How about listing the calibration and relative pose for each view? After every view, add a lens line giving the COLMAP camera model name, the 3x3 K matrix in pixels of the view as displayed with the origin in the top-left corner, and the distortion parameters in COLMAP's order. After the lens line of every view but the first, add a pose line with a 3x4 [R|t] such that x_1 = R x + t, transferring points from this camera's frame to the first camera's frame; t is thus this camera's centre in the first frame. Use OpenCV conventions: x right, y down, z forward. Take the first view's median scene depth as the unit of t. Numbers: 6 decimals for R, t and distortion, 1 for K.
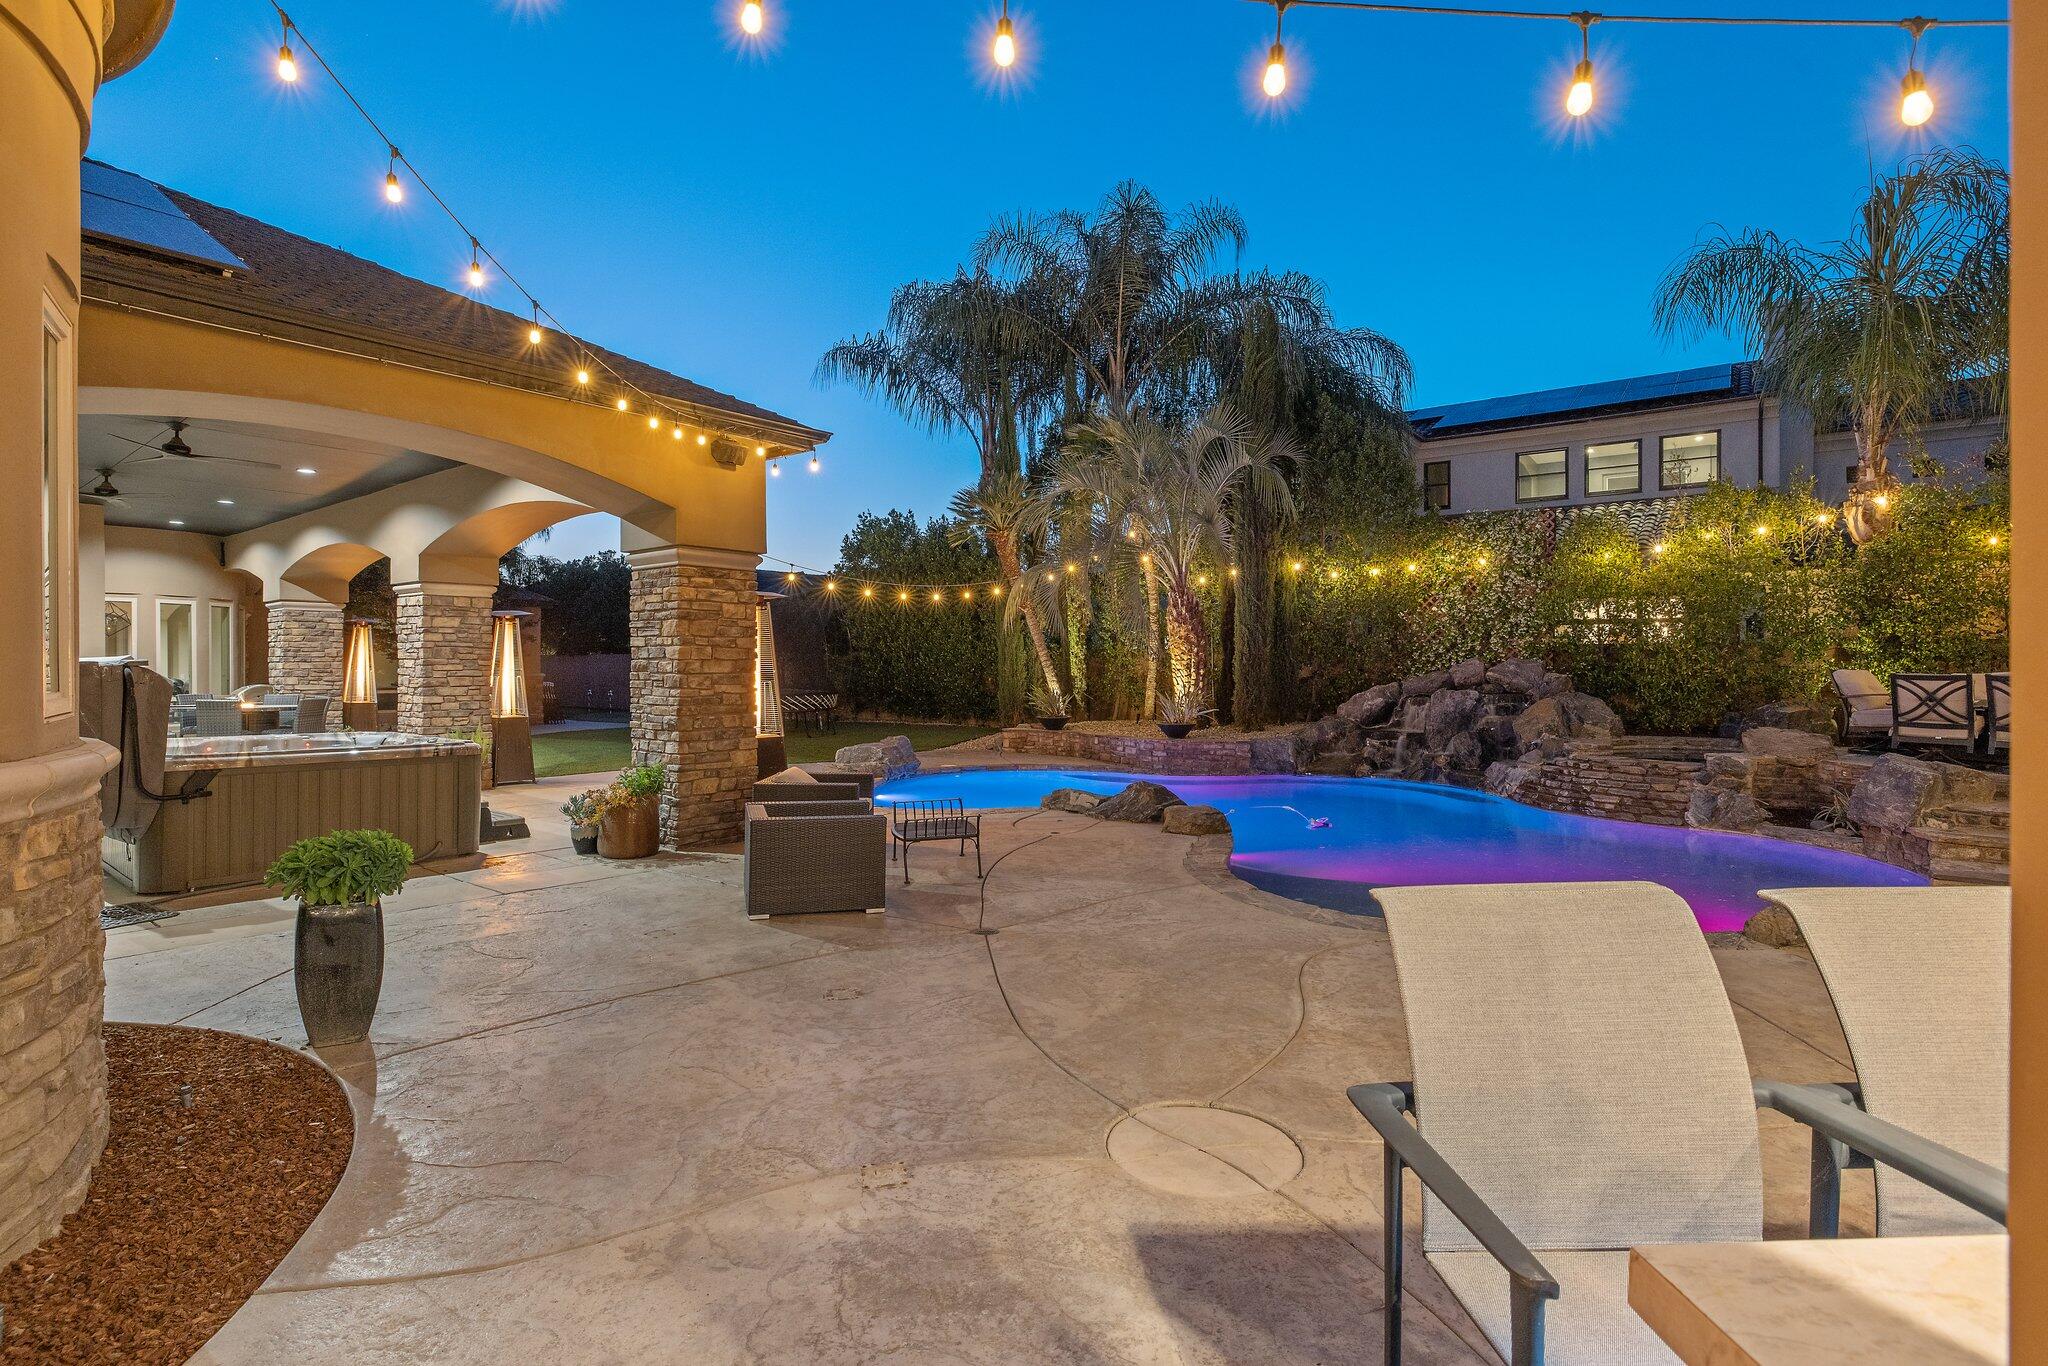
lens RADIAL K [[976.9, 0, 1036.6], [0, 976.9, 669.0], [0, 0, 1]] dist [-0.003325, 0.000096]
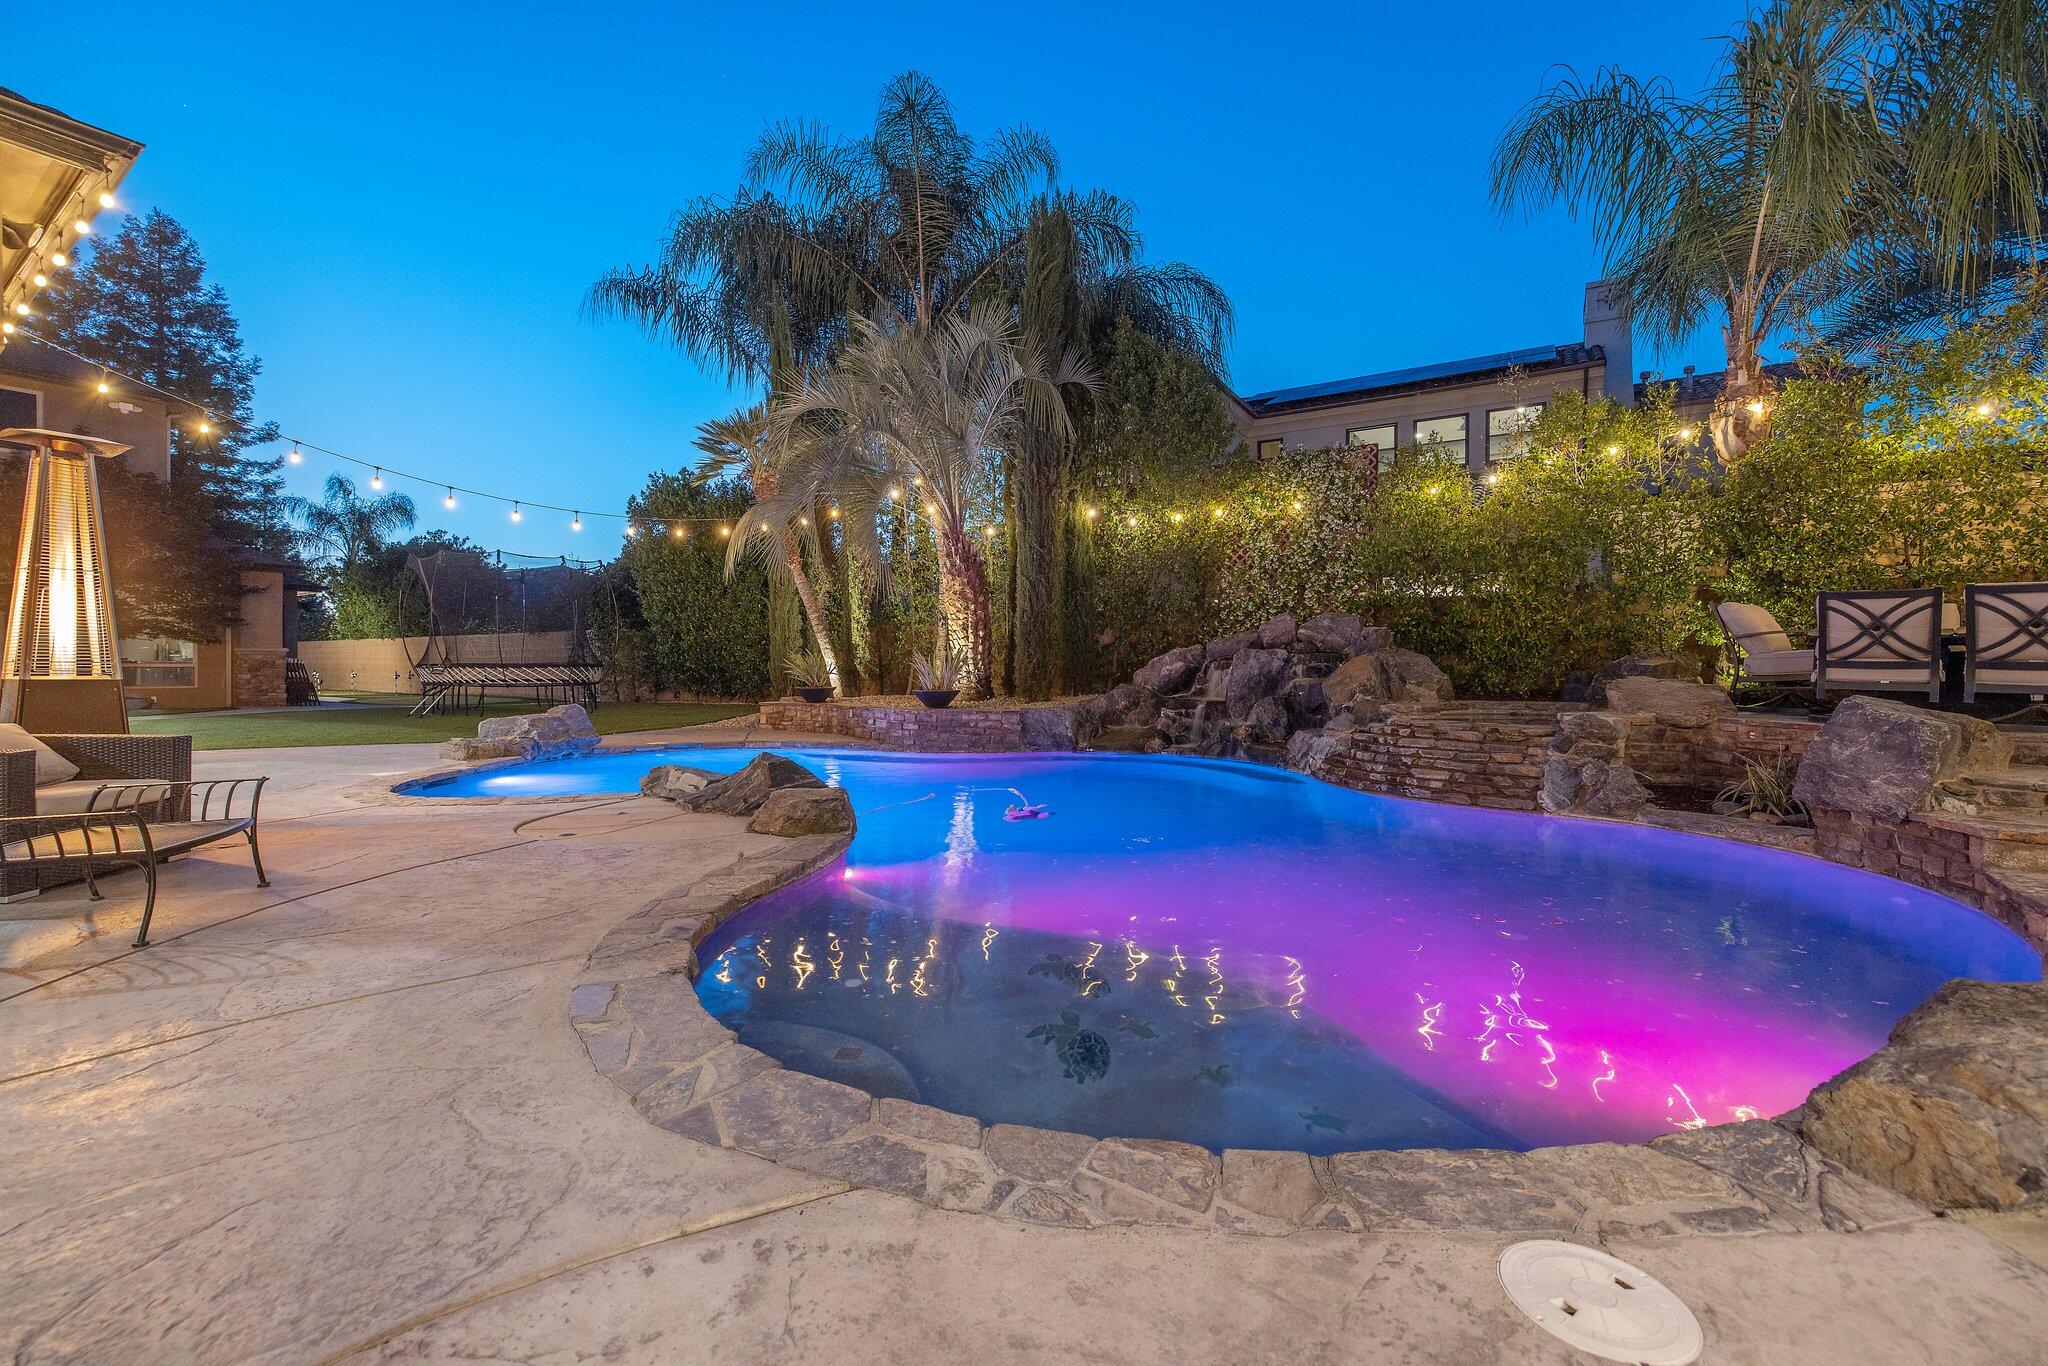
lens RADIAL K [[856.0, 0, 1028.9], [0, 856.0, 674.9], [0, 0, 1]] dist [-0.000004, 0.000003]
pose [[0.996231, 0.002205, 0.086711, 0.163492], [-0.002468, 0.999993, 0.002928, 0.041380], [-0.086704, -0.003131, 0.996229, 0.278771]]
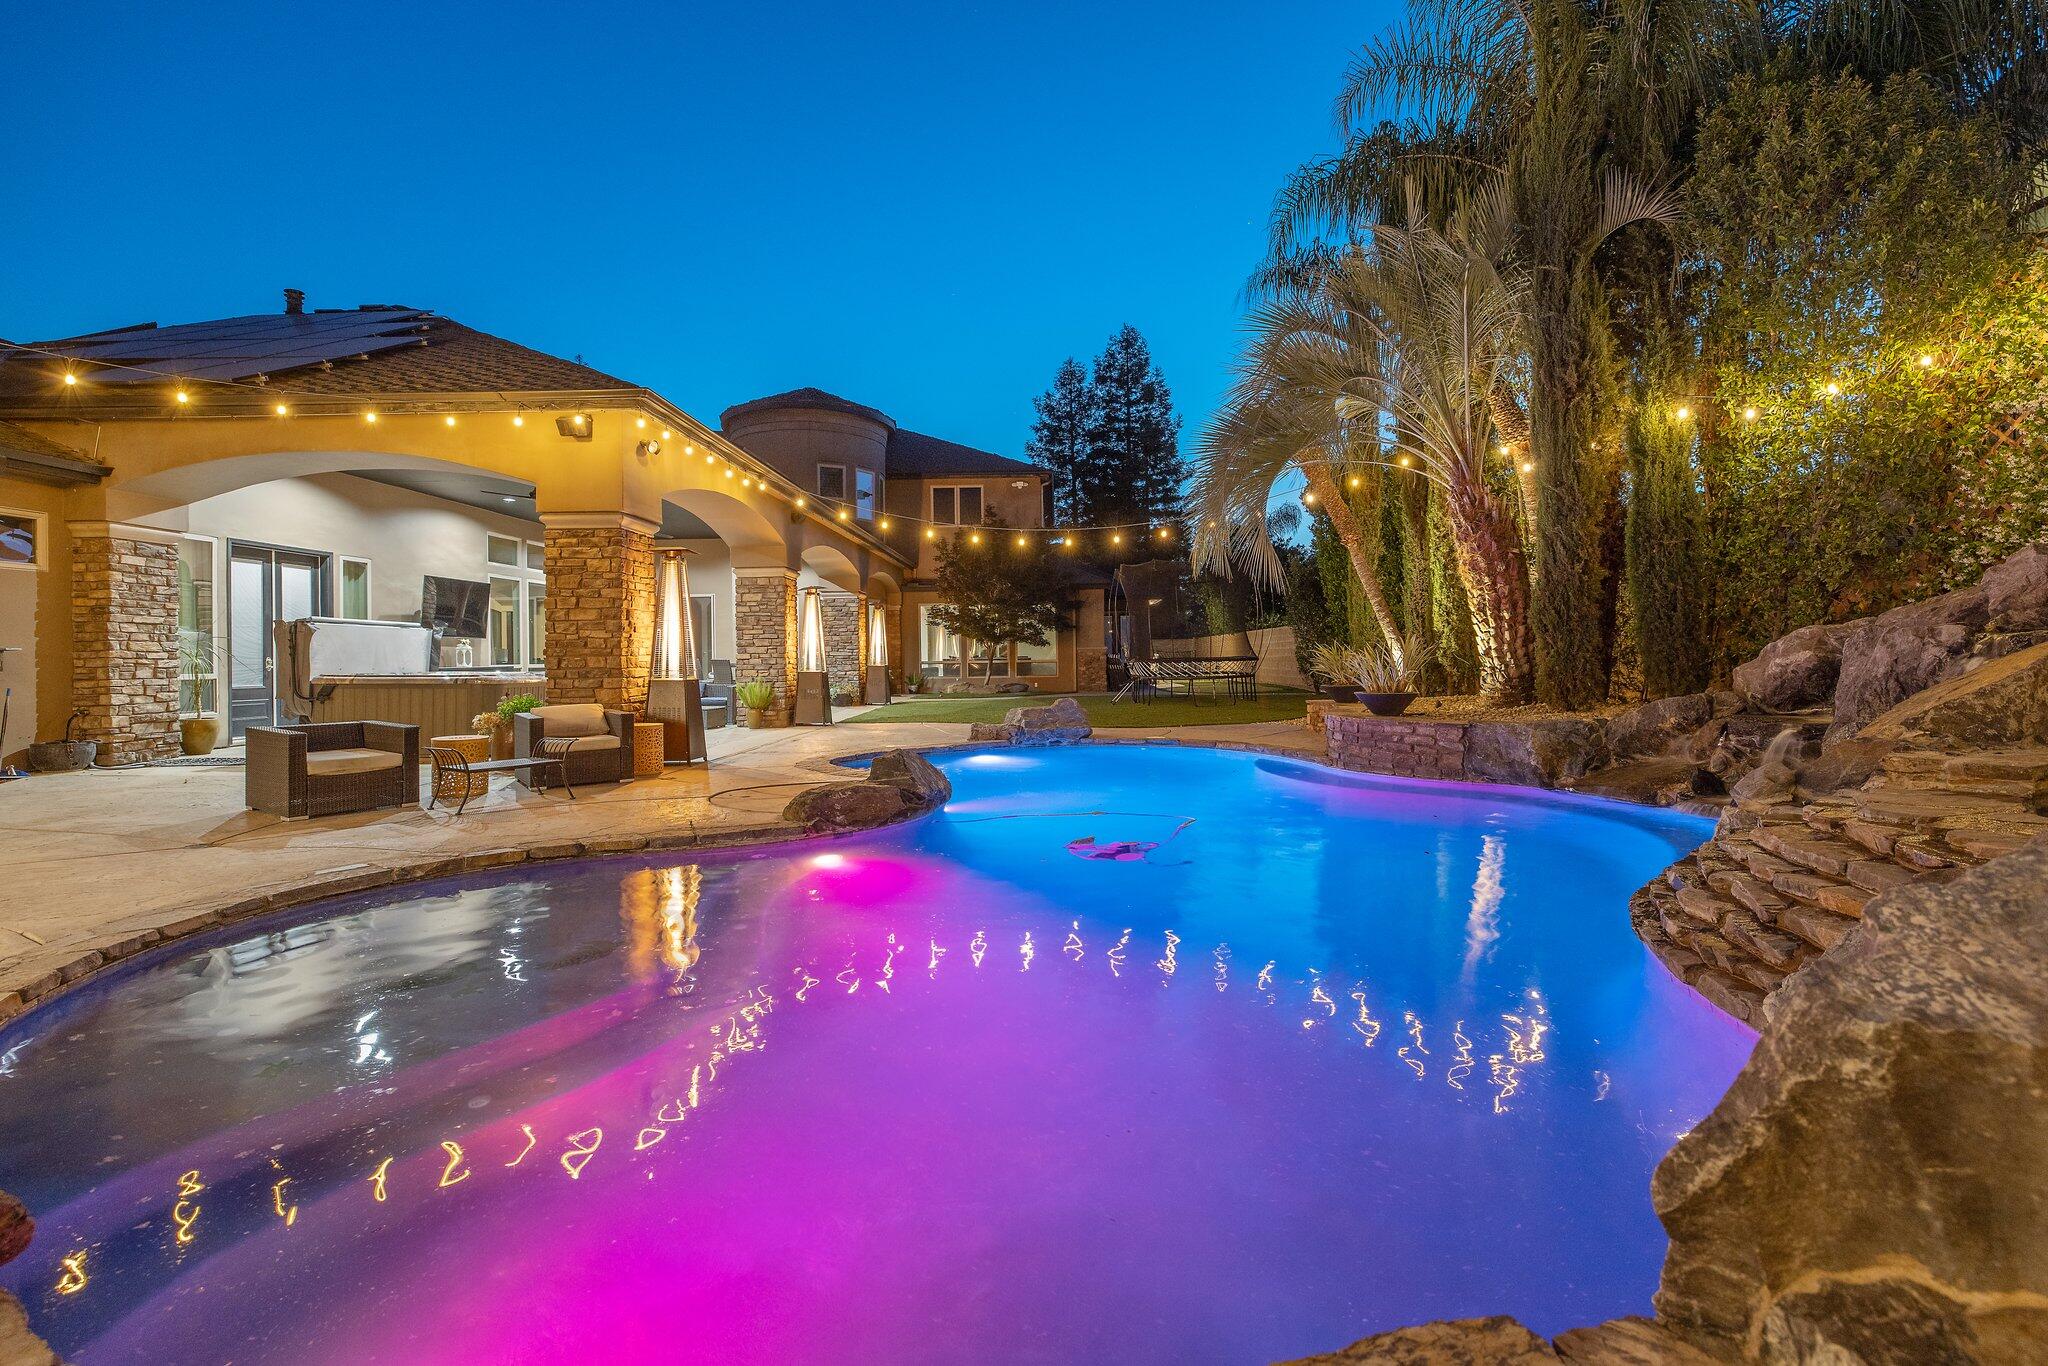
lens RADIAL K [[913.4, 0, 1027.6], [0, 913.4, 670.1], [0, 0, 1]] dist [-0.015450, -0.000040]
pose [[0.606587, 0.004227, -0.795006, 0.499649], [0.007970, 0.999903, 0.011397, 0.032487], [0.794977, -0.013249, 0.606495, 0.452577]]
